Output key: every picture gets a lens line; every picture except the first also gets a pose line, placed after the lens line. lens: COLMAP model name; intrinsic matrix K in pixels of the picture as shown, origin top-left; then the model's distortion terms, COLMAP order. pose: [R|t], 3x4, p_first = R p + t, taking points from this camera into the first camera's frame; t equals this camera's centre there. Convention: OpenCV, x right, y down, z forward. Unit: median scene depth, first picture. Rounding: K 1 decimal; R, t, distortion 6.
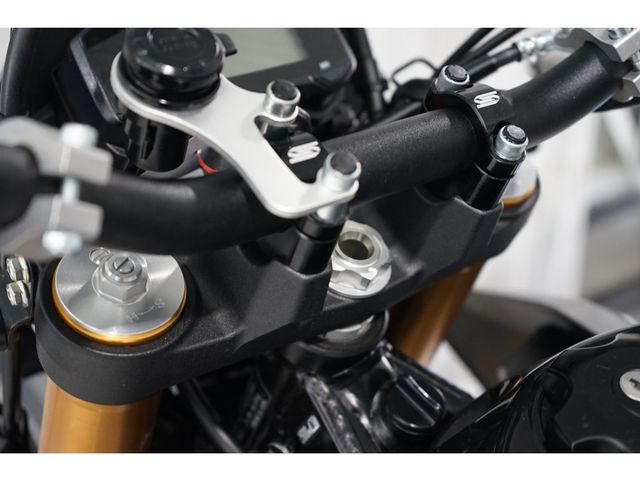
lens RADIAL K [[949.4, 0, 320.0], [0, 949.4, 240.0], [0, 0, 1]] dist [-0.011177, -0.071294]
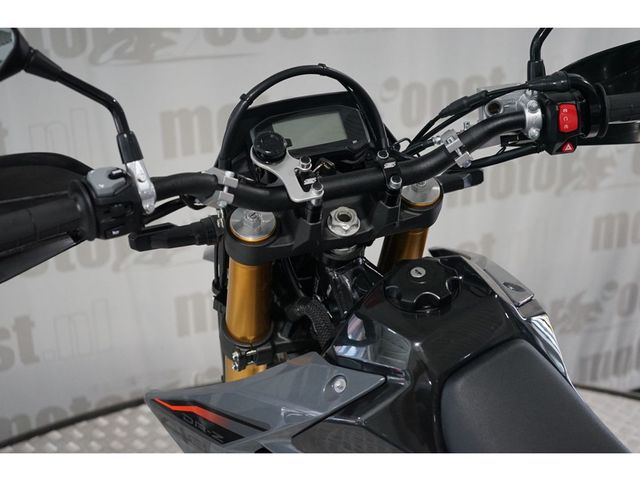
lens RADIAL K [[949.4, 0, 320.0], [0, 949.4, 240.0], [0, 0, 1]] dist [-0.011177, -0.071294]
pose [[0.954585, 0.090404, -0.283893, 0.801076], [-0.088297, 0.995889, 0.020238, 0.025384], [0.284555, 0.005748, 0.958642, -1.683289]]
